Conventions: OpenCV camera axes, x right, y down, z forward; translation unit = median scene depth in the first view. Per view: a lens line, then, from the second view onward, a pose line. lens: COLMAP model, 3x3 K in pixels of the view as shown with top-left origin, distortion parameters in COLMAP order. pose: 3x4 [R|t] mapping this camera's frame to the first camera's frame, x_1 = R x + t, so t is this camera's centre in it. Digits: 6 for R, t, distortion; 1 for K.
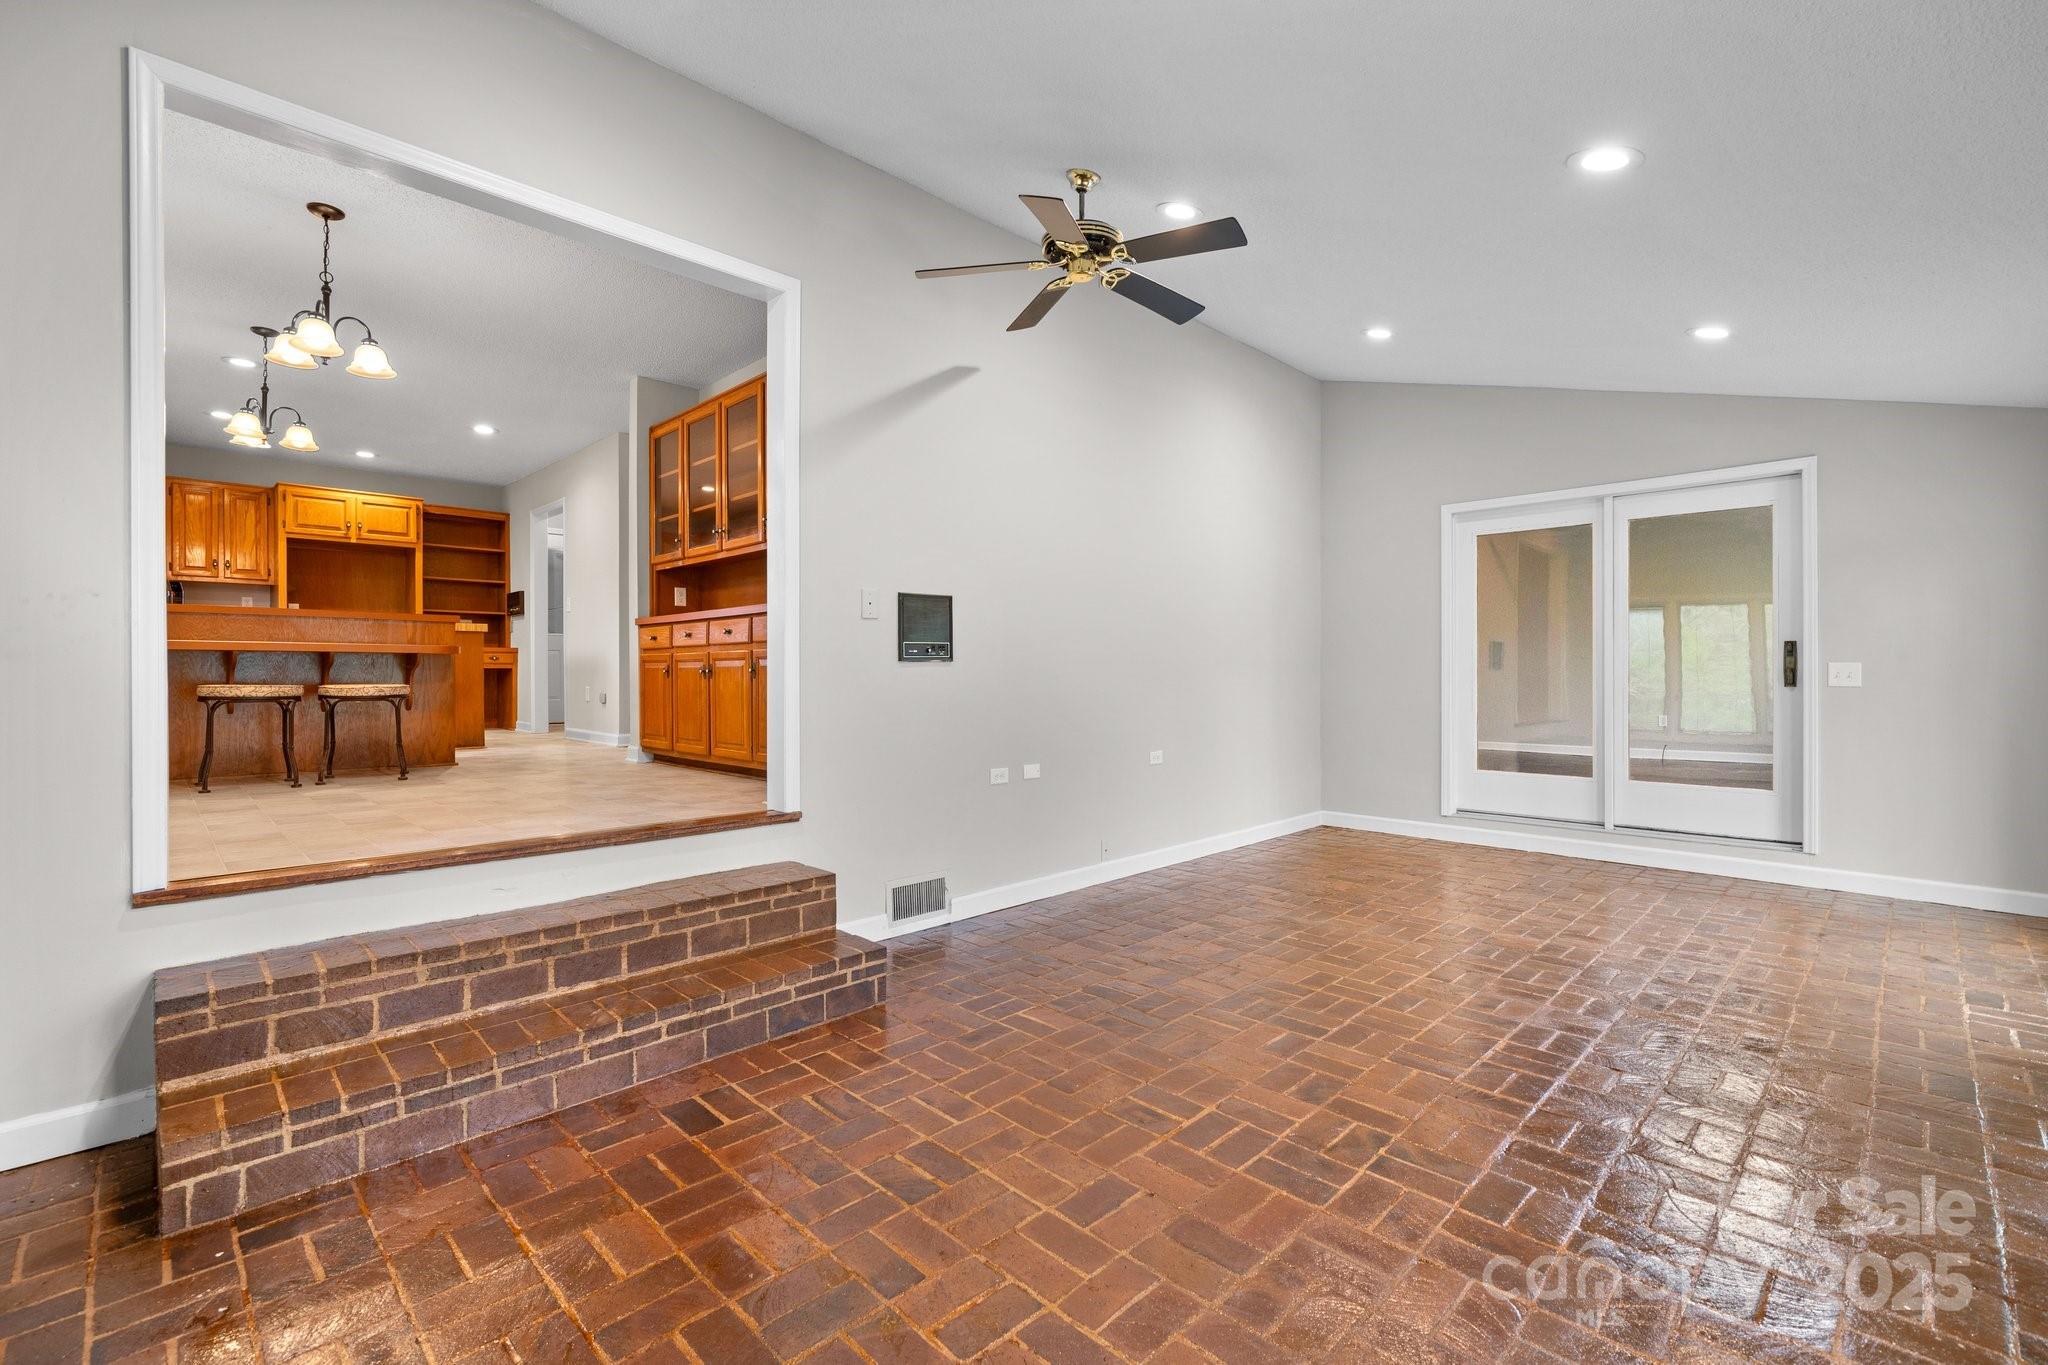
lens RADIAL K [[919.4, 0, 1076.5], [0, 919.4, 672.3], [0, 0, 1]] dist [0.001964, 0.000486]
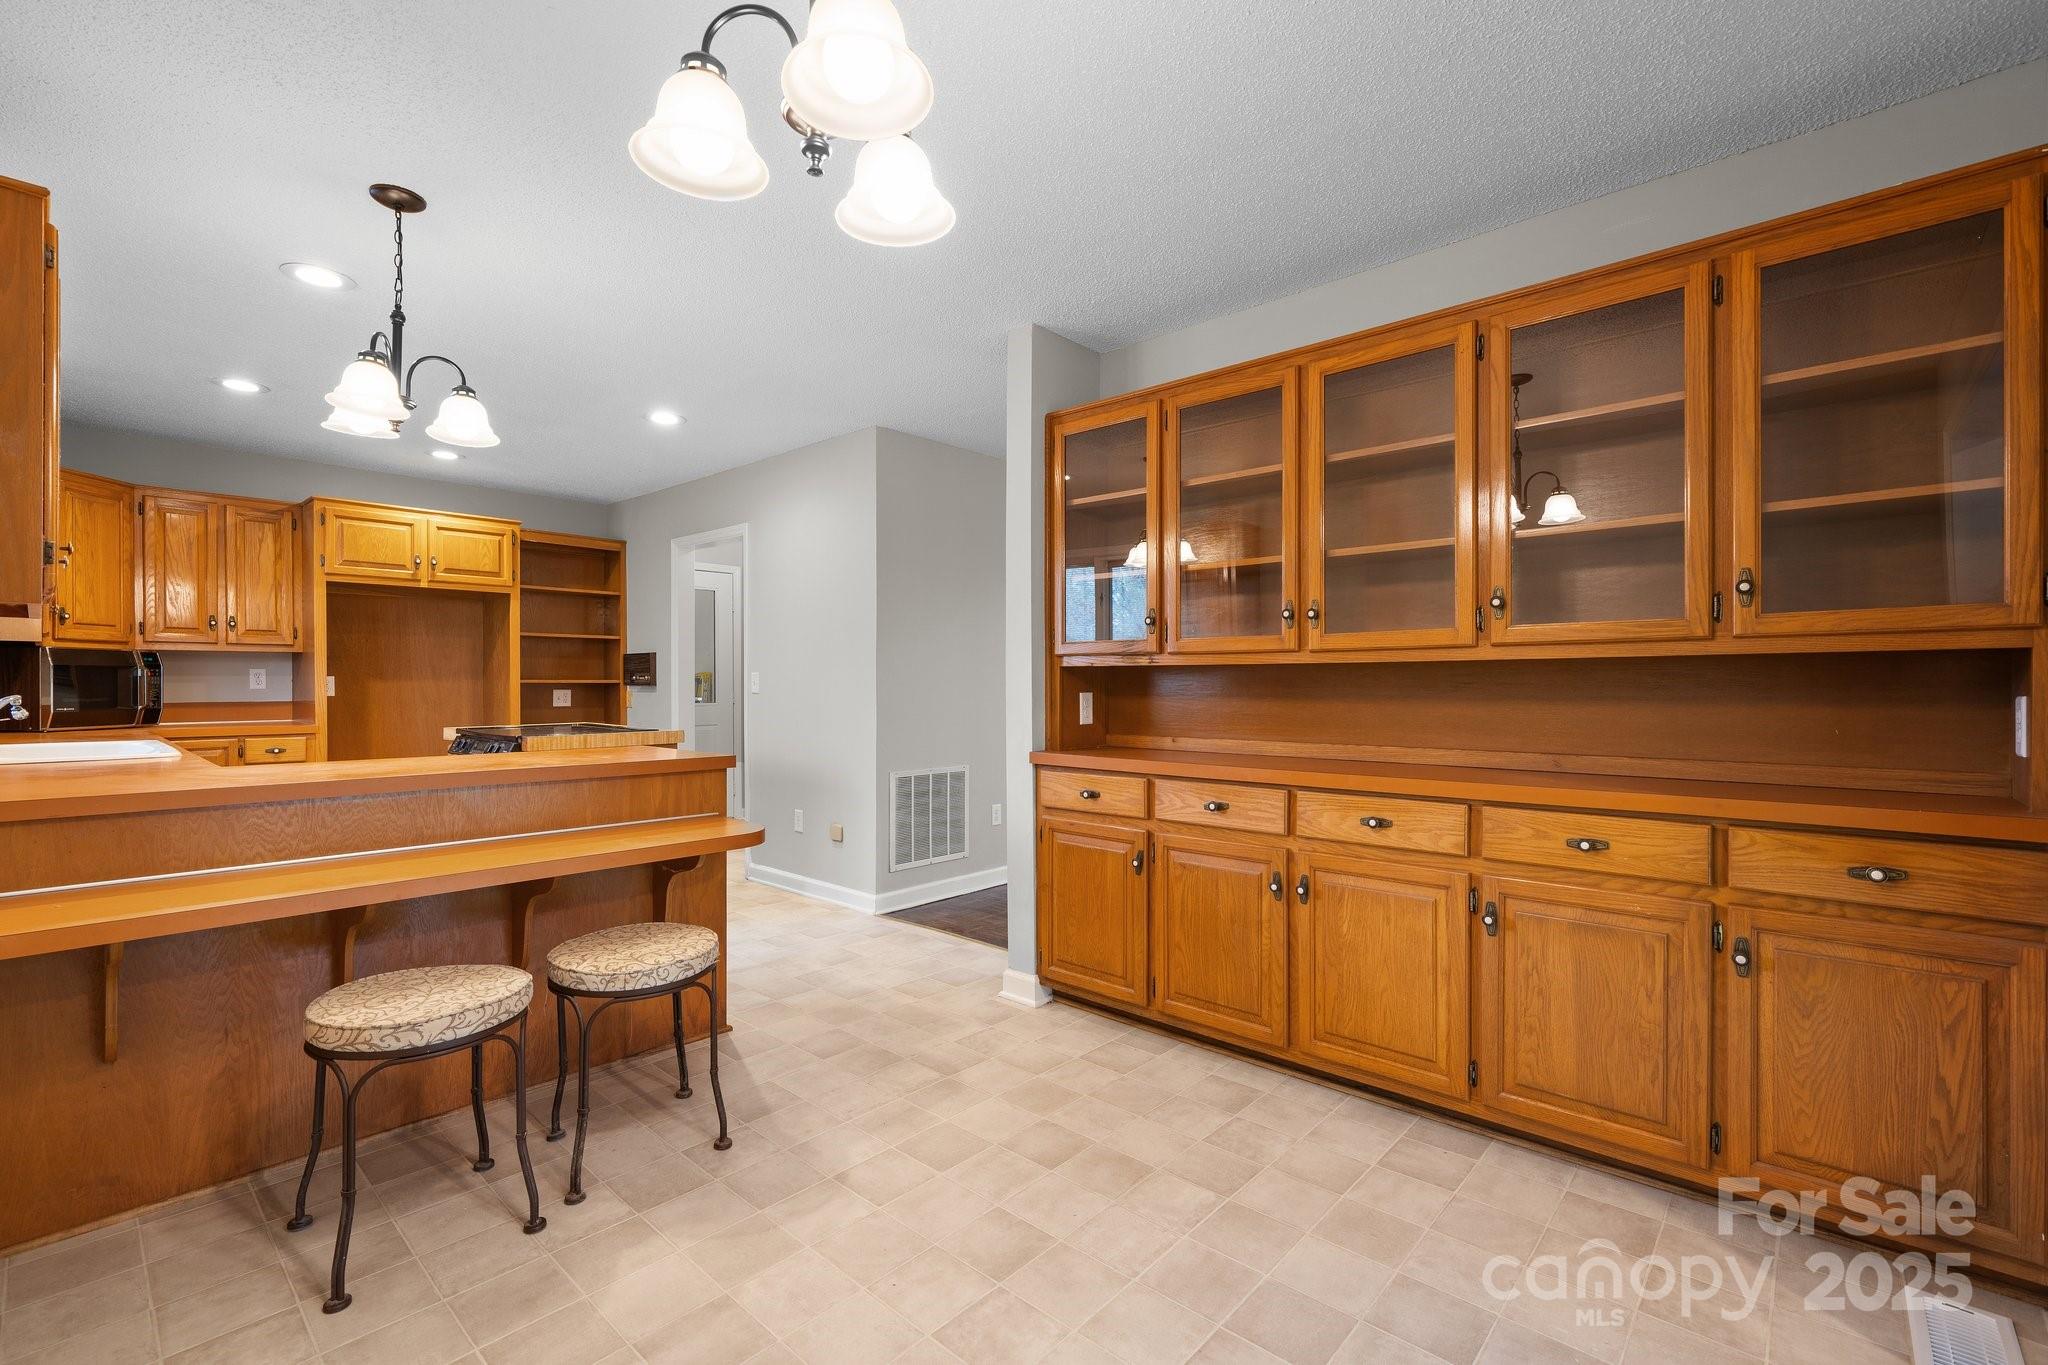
lens RADIAL K [[919.4, 0, 1083.4], [0, 919.4, 684.9], [0, 0, 1]] dist [0.001964, 0.000486]
pose [[0.998763, 0.002473, 0.049671, -0.353685], [-0.002549, 0.999996, 0.001469, -0.074837], [-0.049667, -0.001594, 0.998765, 0.322944]]
